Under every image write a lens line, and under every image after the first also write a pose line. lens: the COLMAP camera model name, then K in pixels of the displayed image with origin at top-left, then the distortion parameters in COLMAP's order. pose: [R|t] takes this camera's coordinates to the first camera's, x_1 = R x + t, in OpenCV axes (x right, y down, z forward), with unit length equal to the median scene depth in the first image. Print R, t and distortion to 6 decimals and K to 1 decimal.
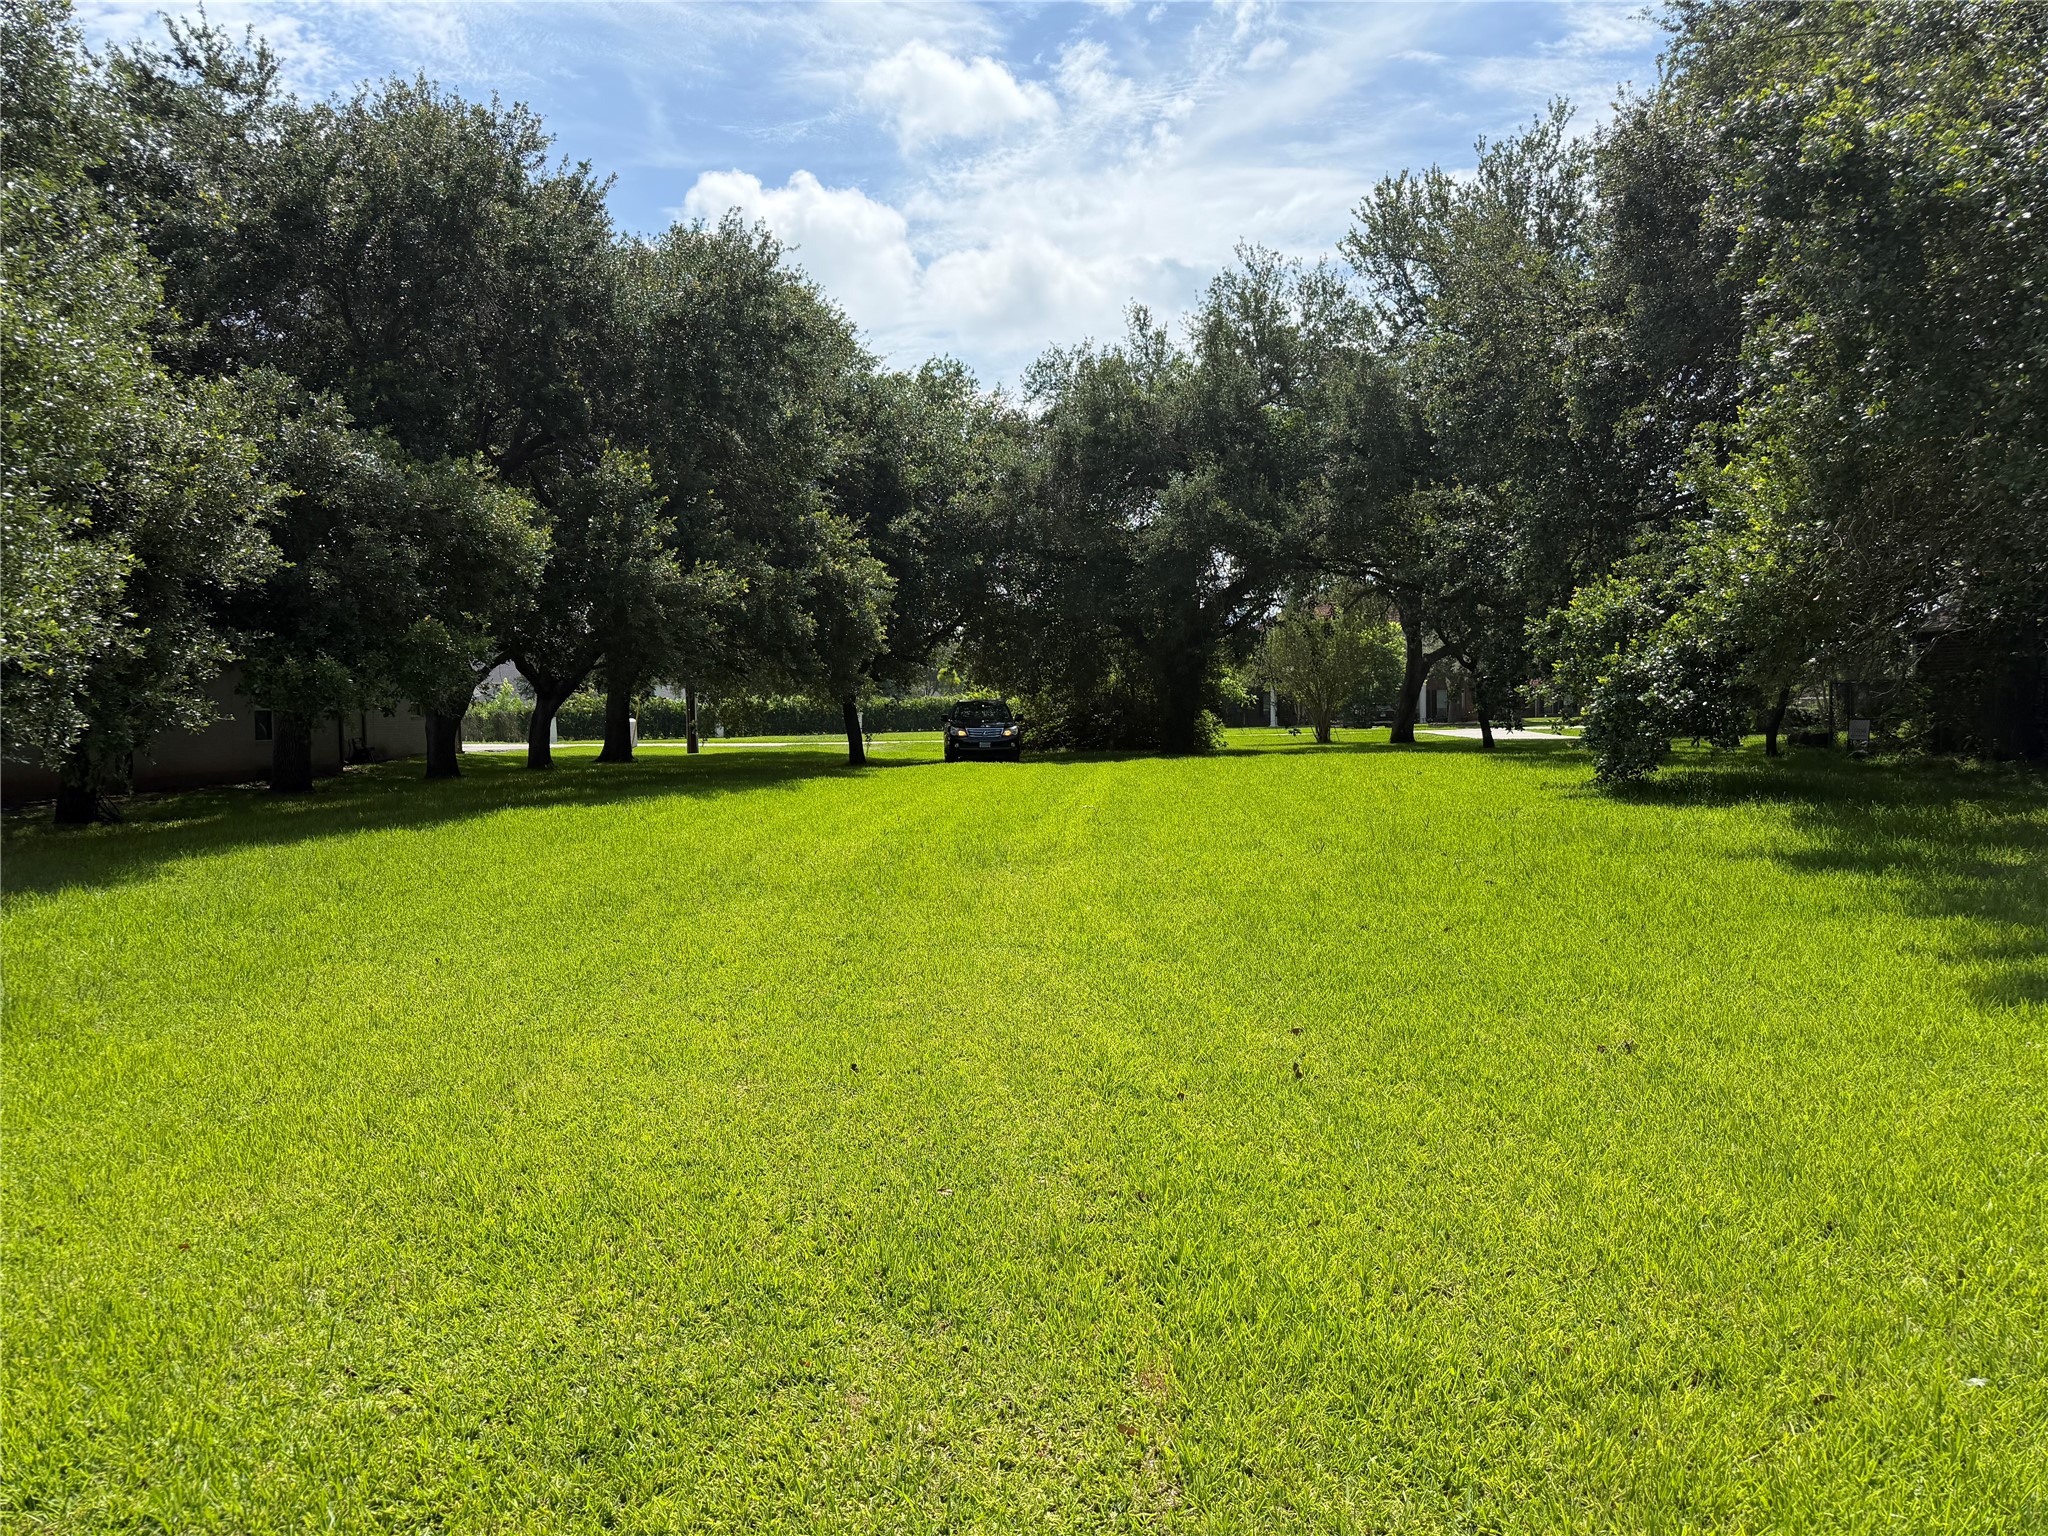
lens RADIAL K [[1436.7, 0, 1024.0], [0, 1436.7, 765.4], [0, 0, 1]] dist [0.041731, -0.058864]
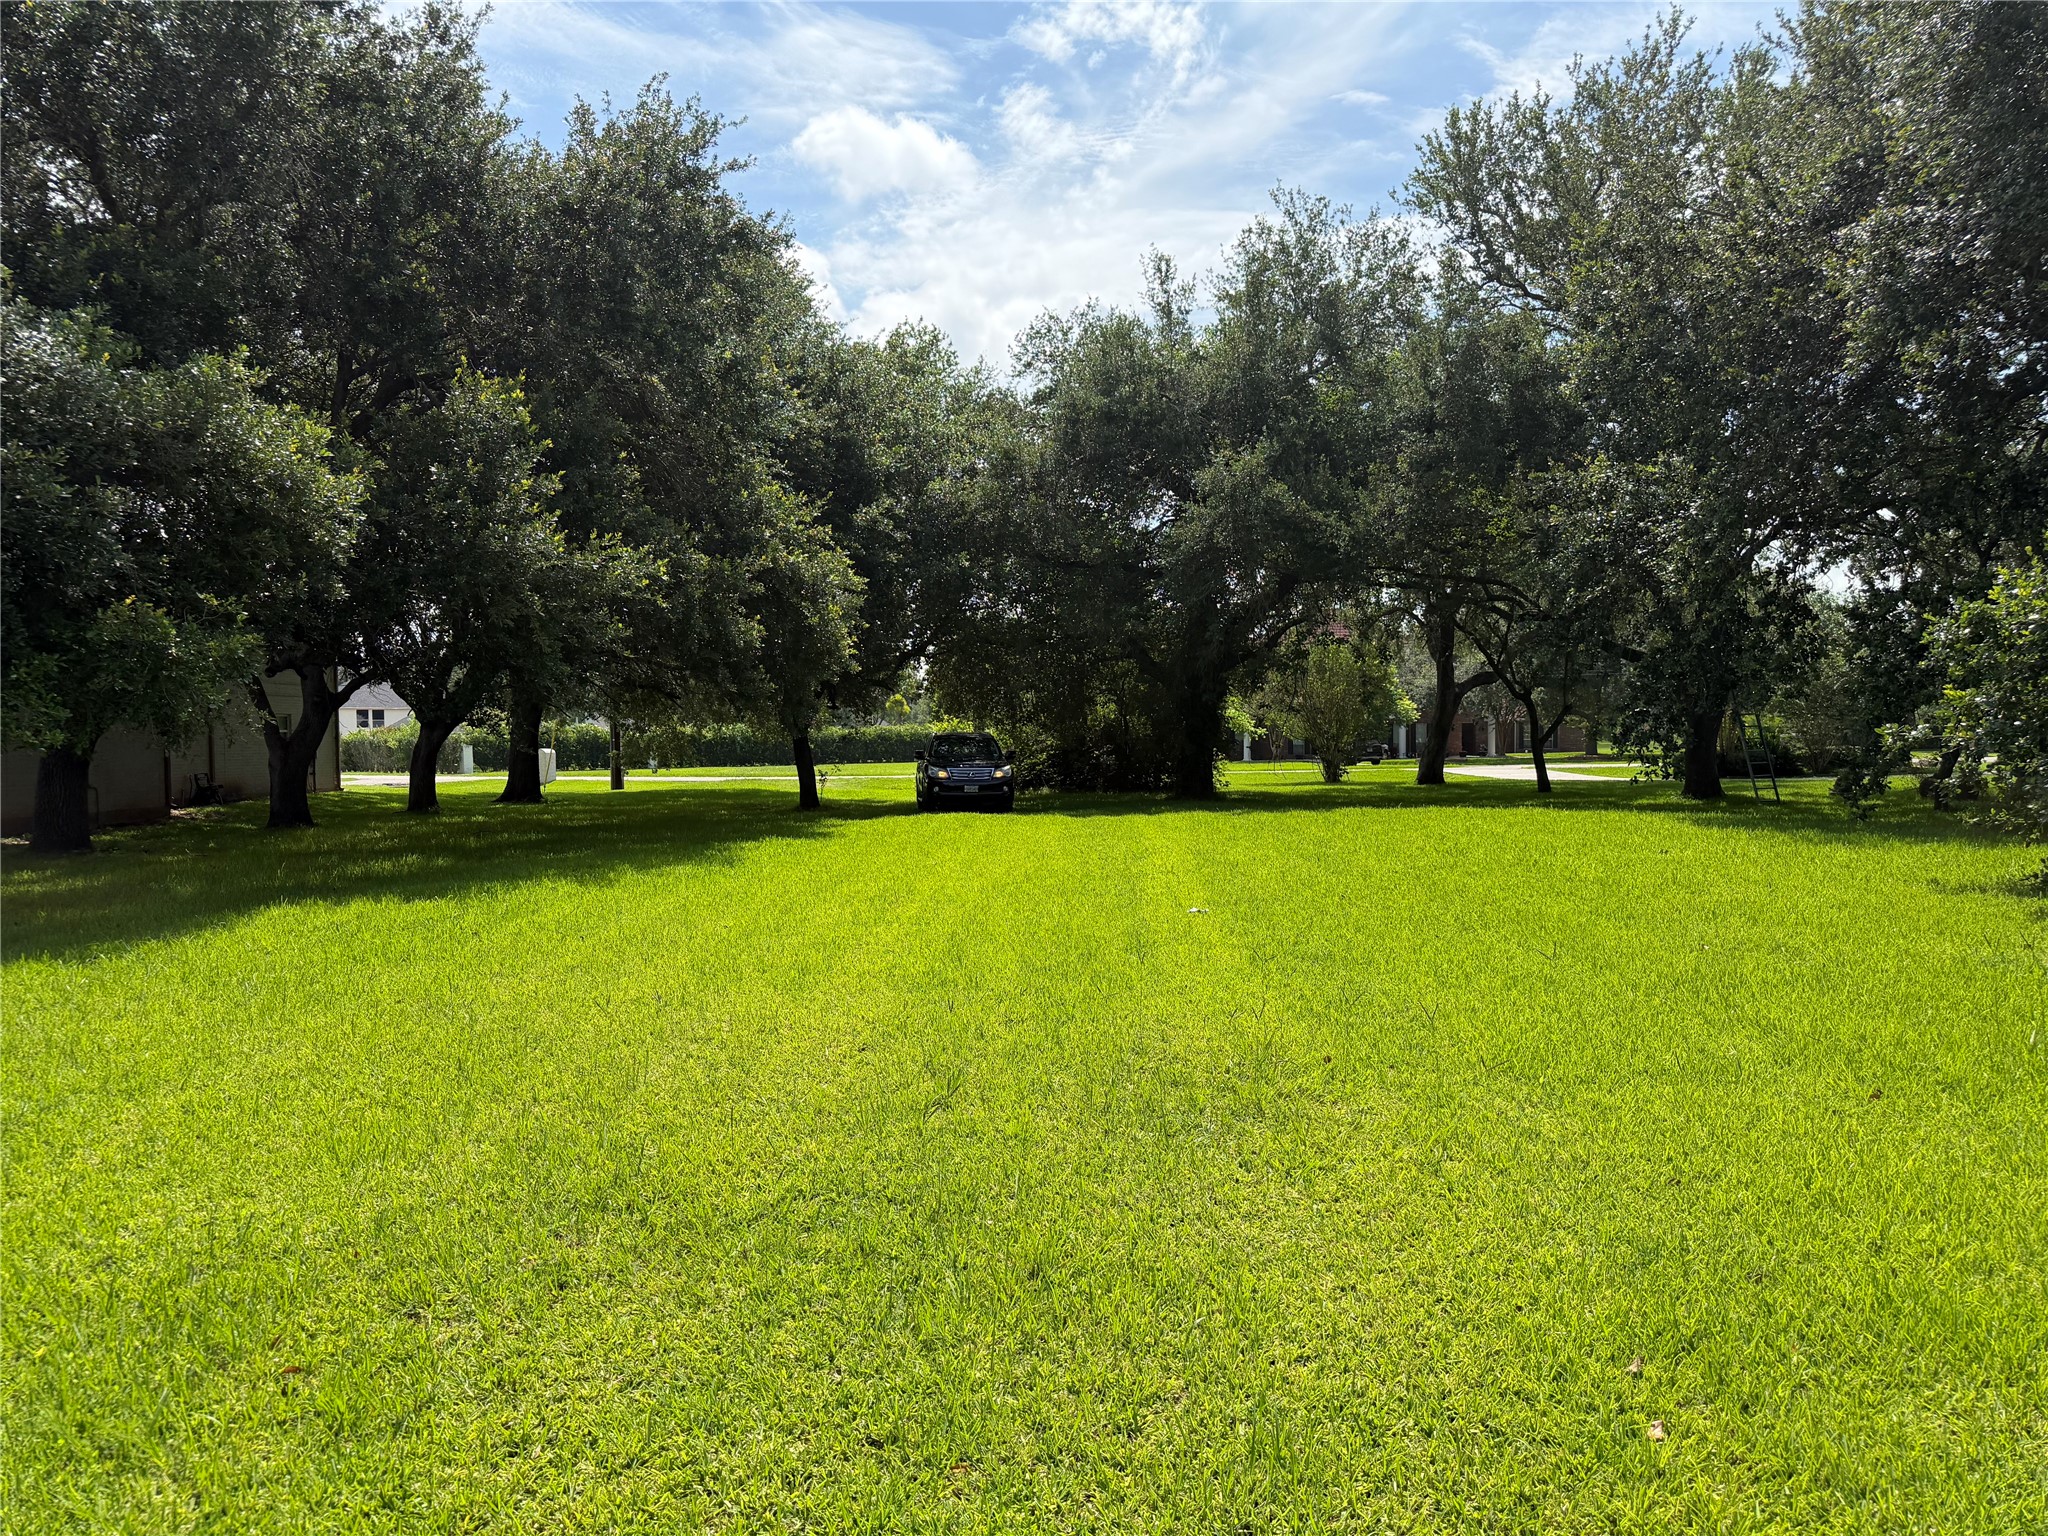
lens RADIAL K [[1436.7, 0, 1017.7], [0, 1436.7, 771.7], [0, 0, 1]] dist [0.041731, -0.058864]
pose [[0.999319, 0.006105, 0.036402, -0.030036], [-0.005530, 0.999859, -0.015870, -0.011134], [-0.036493, 0.015658, 0.999211, 0.190703]]
